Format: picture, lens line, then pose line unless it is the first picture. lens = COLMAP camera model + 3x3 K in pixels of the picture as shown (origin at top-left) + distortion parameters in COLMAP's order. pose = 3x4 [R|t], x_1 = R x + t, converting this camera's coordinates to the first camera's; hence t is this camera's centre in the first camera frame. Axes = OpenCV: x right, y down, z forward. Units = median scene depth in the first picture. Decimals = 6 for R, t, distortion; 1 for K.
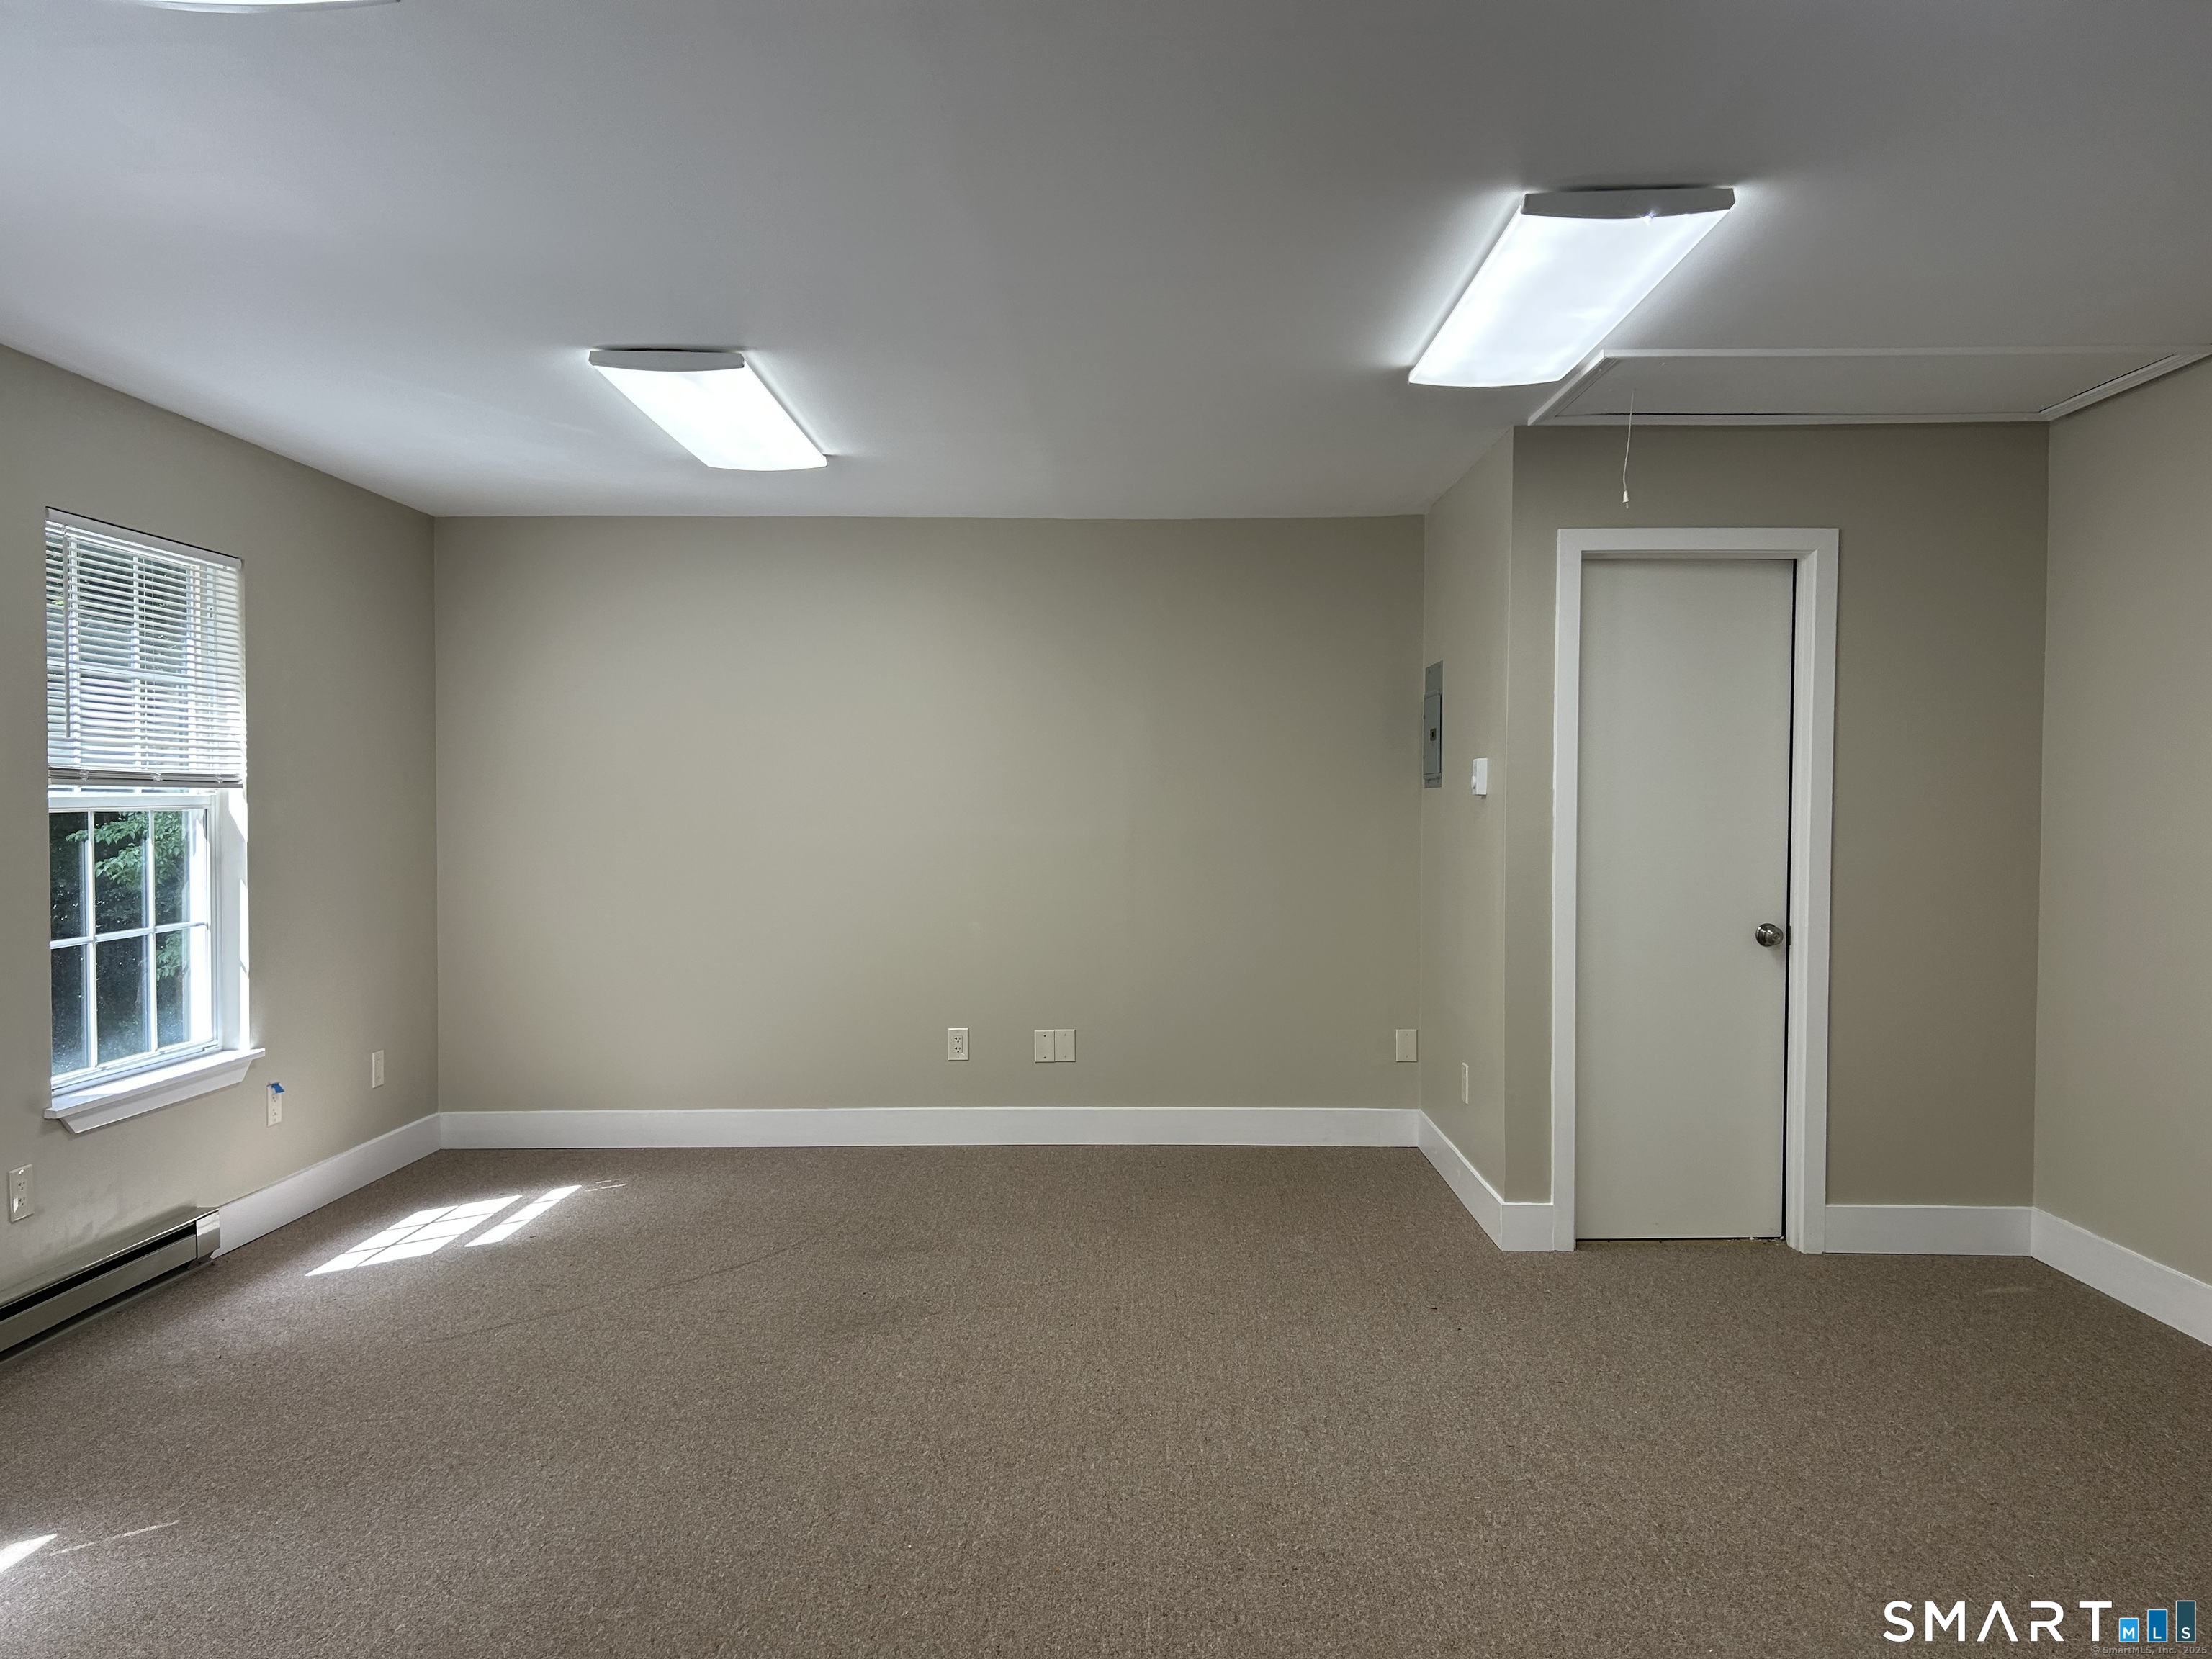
lens RADIAL K [[1667.8, 0, 1106.0], [0, 1667.8, 829.5], [0, 0, 1]] dist [0.111323, -0.172200]
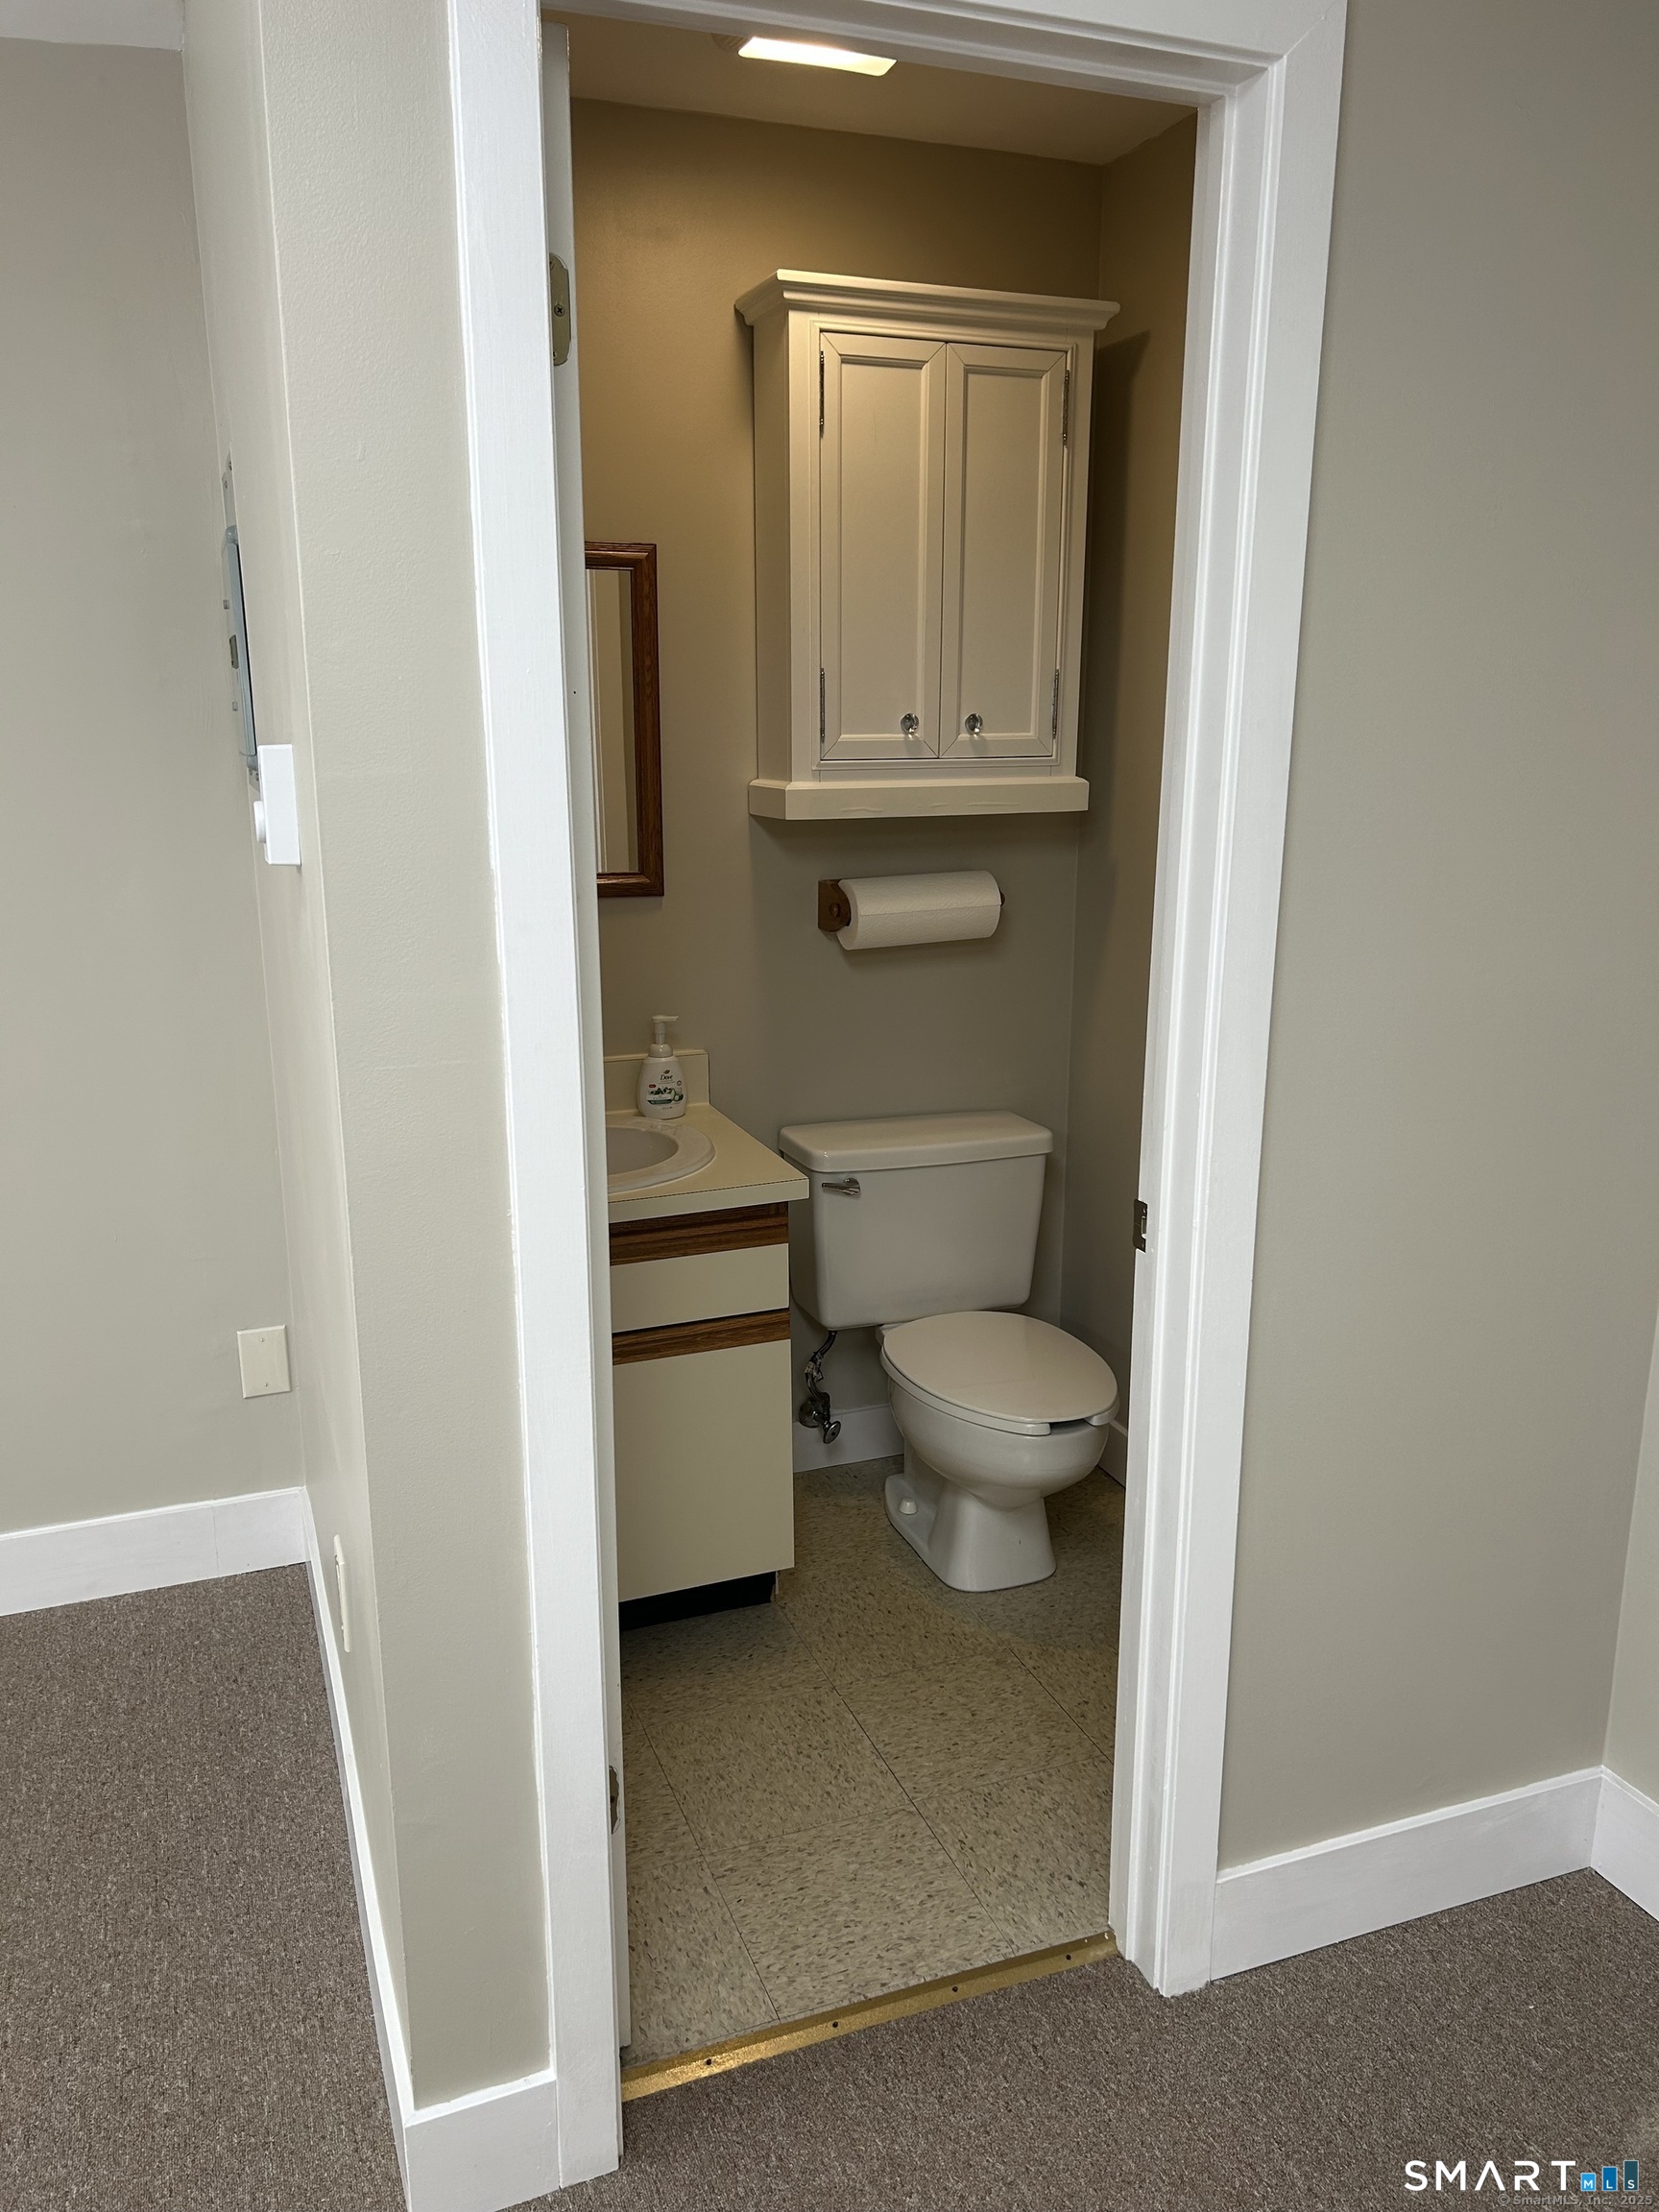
lens RADIAL K [[1655.3, 0, 833.3], [0, 1655.3, 1123.0], [0, 0, 1]] dist [0.056940, -0.063103]
pose [[0.925612, -0.095414, 0.366250, 0.211848], [0.009938, 0.973494, 0.228495, -0.046367], [-0.378344, -0.207858, 0.902026, 0.711084]]
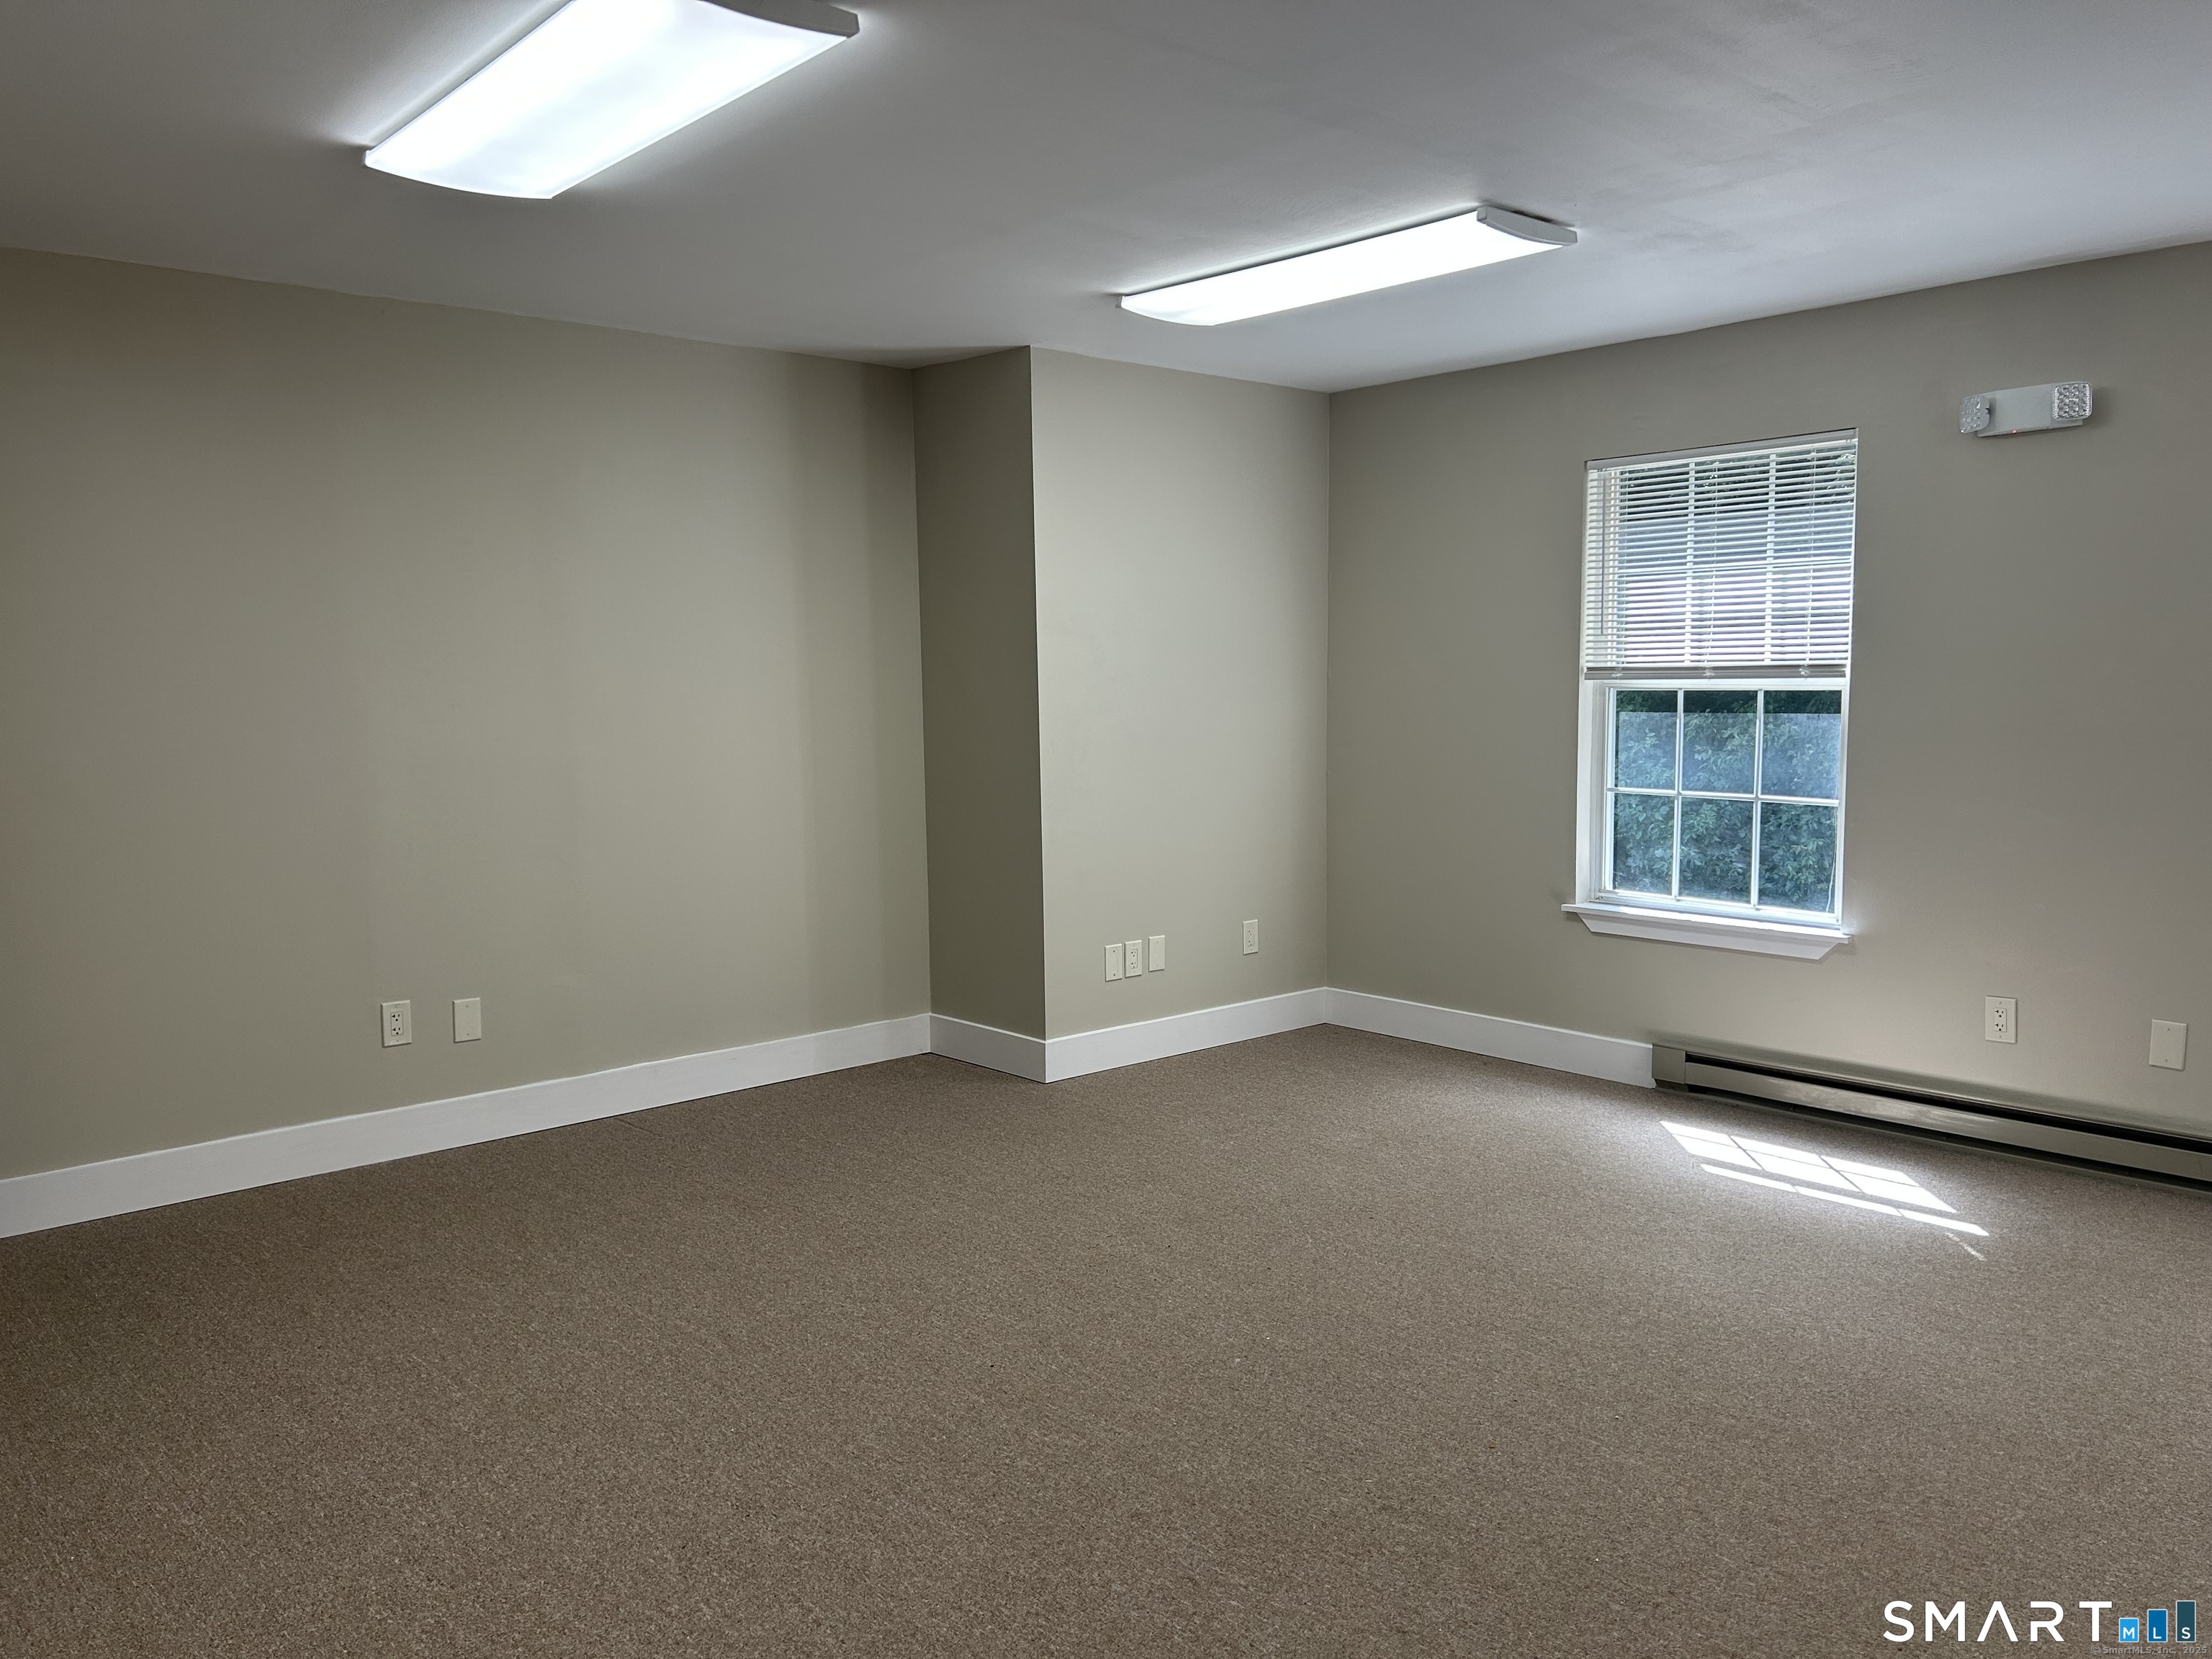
lens RADIAL K [[1655.3, 0, 1106.0], [0, 1655.3, 829.5], [0, 0, 1]] dist [0.056940, -0.063103]
pose [[-0.730509, 0.083227, -0.677812, 0.490794], [0.006791, 0.993382, 0.114656, -0.047146], [0.682869, 0.079154, -0.726240, 1.479592]]
